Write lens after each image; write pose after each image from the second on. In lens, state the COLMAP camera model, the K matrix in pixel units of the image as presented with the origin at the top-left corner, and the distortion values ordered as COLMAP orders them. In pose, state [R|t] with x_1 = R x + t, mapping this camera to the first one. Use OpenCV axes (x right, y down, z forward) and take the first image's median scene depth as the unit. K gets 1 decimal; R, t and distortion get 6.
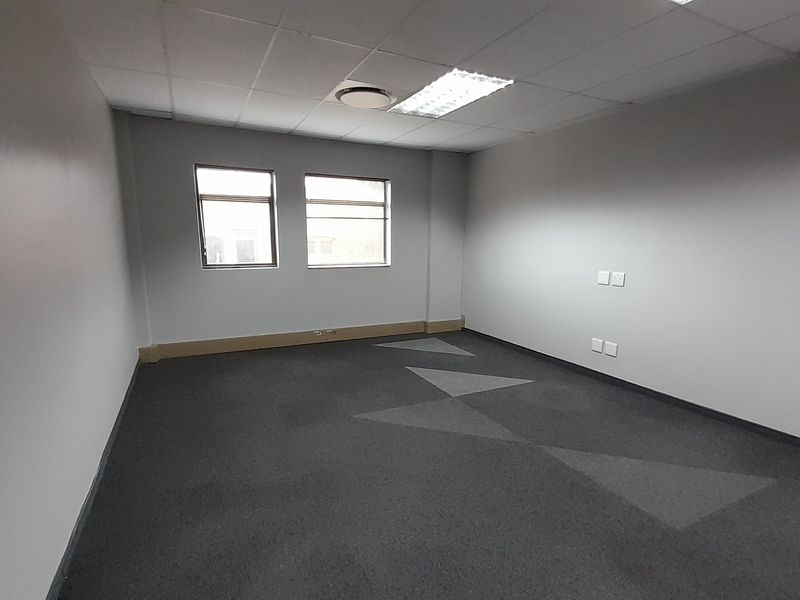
lens RADIAL K [[422.6, 0, 398.6], [0, 422.6, 311.9], [0, 0, 1]] dist [0.022115, -0.018883]
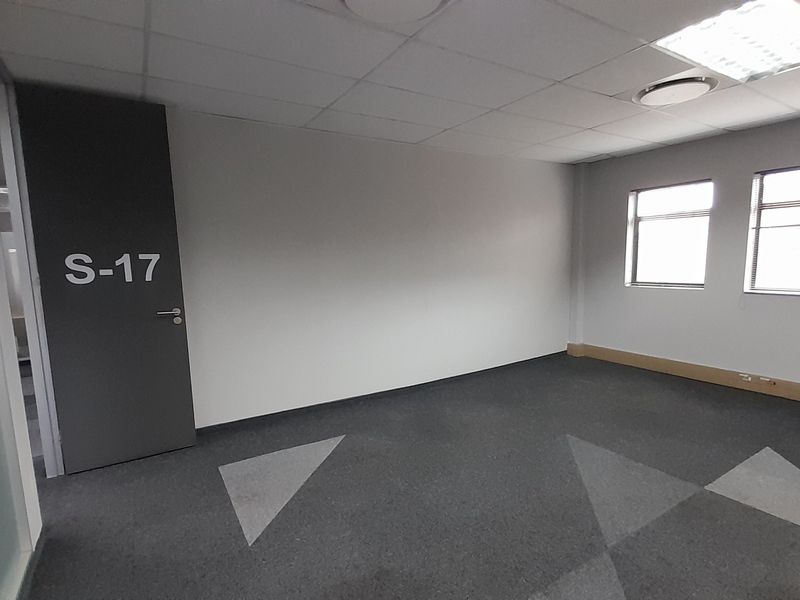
lens RADIAL K [[422.6, 0, 399.9], [0, 422.6, 313.9], [0, 0, 1]] dist [0.022115, -0.018883]
pose [[0.084927, 0.119673, -0.989174, 0.727645], [-0.147921, 0.983274, 0.106260, -0.074379], [0.985346, 0.137296, 0.101208, 0.412972]]
